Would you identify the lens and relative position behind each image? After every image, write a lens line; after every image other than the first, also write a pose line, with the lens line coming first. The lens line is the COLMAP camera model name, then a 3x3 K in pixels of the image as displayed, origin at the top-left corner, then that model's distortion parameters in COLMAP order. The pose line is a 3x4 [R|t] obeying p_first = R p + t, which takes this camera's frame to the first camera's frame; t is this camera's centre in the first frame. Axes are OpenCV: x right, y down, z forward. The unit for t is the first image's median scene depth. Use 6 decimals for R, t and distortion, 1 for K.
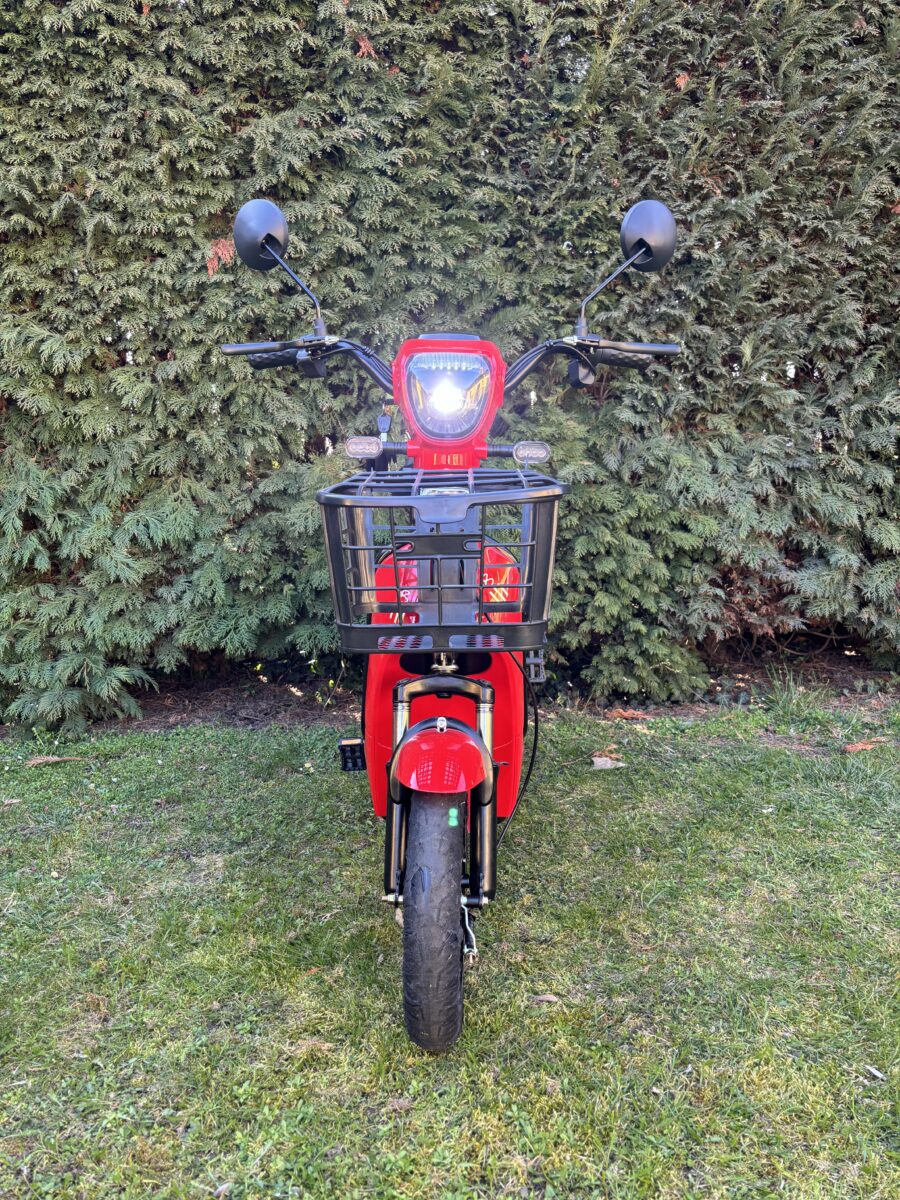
lens RADIAL K [[925.2, 0, 456.6], [0, 925.2, 603.7], [0, 0, 1]] dist [0.038365, -0.042583]
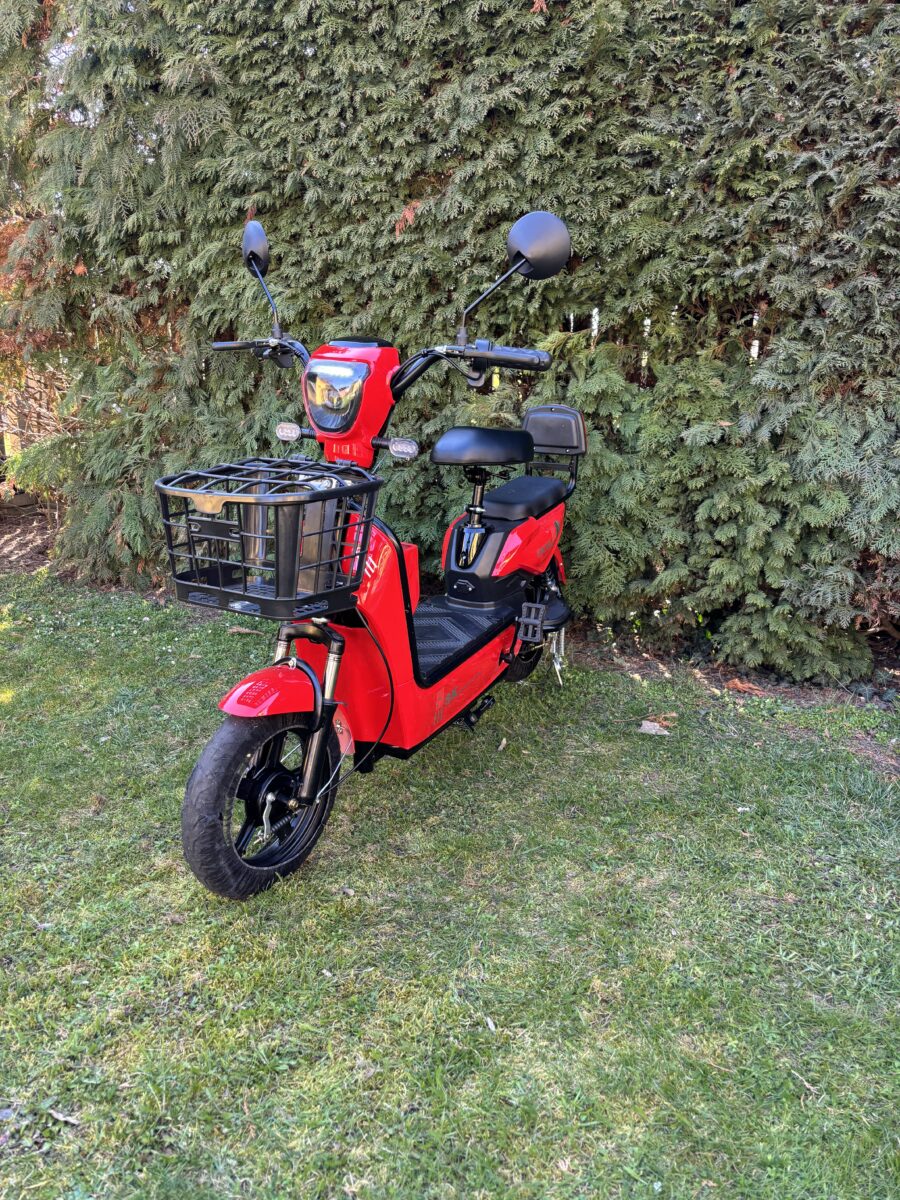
lens RADIAL K [[925.2, 0, 446.7], [0, 925.2, 608.2], [0, 0, 1]] dist [0.038365, -0.042583]
pose [[0.865442, 0.161520, -0.474258, 0.396913], [-0.103313, 0.983797, 0.146527, -0.078811], [0.490241, -0.077814, 0.868106, 0.009716]]
